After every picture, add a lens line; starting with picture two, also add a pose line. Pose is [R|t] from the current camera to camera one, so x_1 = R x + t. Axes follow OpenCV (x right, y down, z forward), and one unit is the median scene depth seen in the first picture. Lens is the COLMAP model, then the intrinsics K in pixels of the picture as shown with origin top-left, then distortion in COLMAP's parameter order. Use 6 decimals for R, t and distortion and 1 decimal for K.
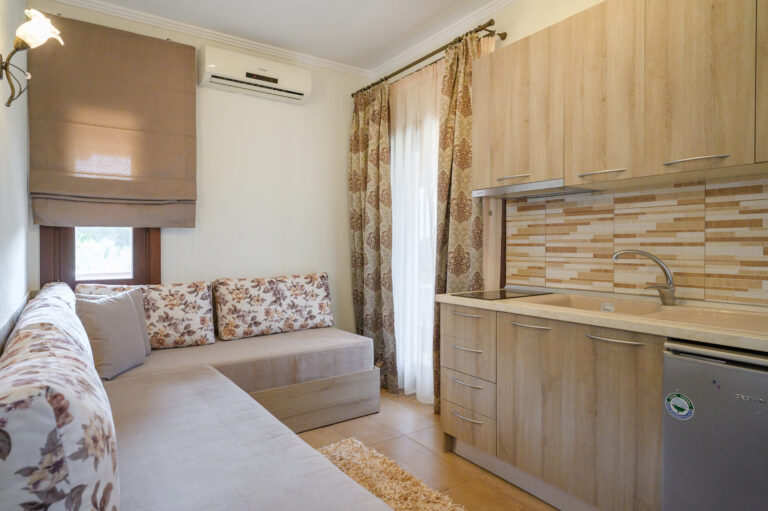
lens RADIAL K [[439.9, 0, 355.2], [0, 439.9, 246.6], [0, 0, 1]] dist [-0.002258, 0.001029]
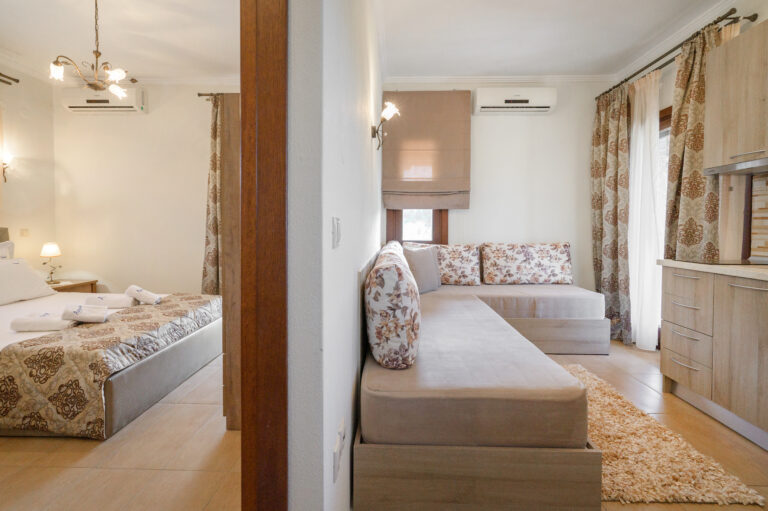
lens RADIAL K [[363.0, 0, 383.1], [0, 363.0, 234.6], [0, 0, 1]] dist [-0.000361, 0.003200]
pose [[0.816385, 0.017719, -0.577236, 0.133035], [-0.010821, 0.999823, 0.015387, 0.032417], [0.577406, -0.006315, 0.816432, -0.223244]]
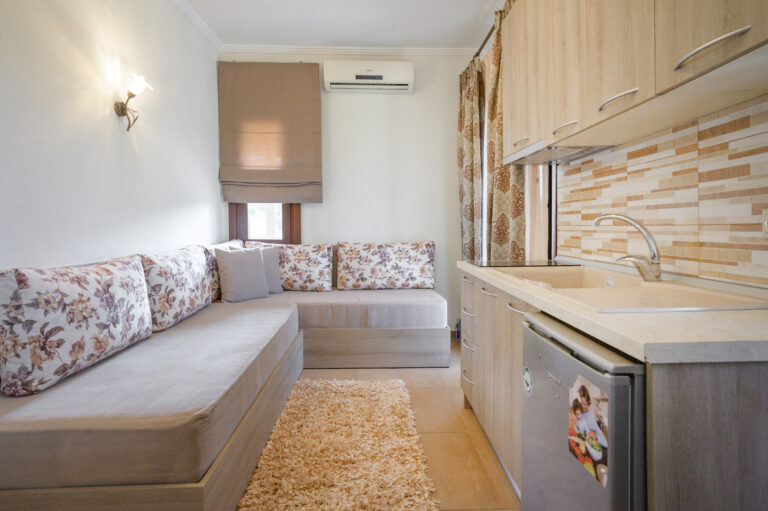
lens RADIAL K [[411.0, 0, 408.0], [0, 411.0, 248.4], [0, 0, 1]] dist [0.008823, 0.001530]
pose [[0.851114, 0.034669, -0.523835, 0.554169], [-0.009185, 0.998648, 0.051170, 0.029851], [0.524901, -0.038741, 0.850281, 0.089066]]
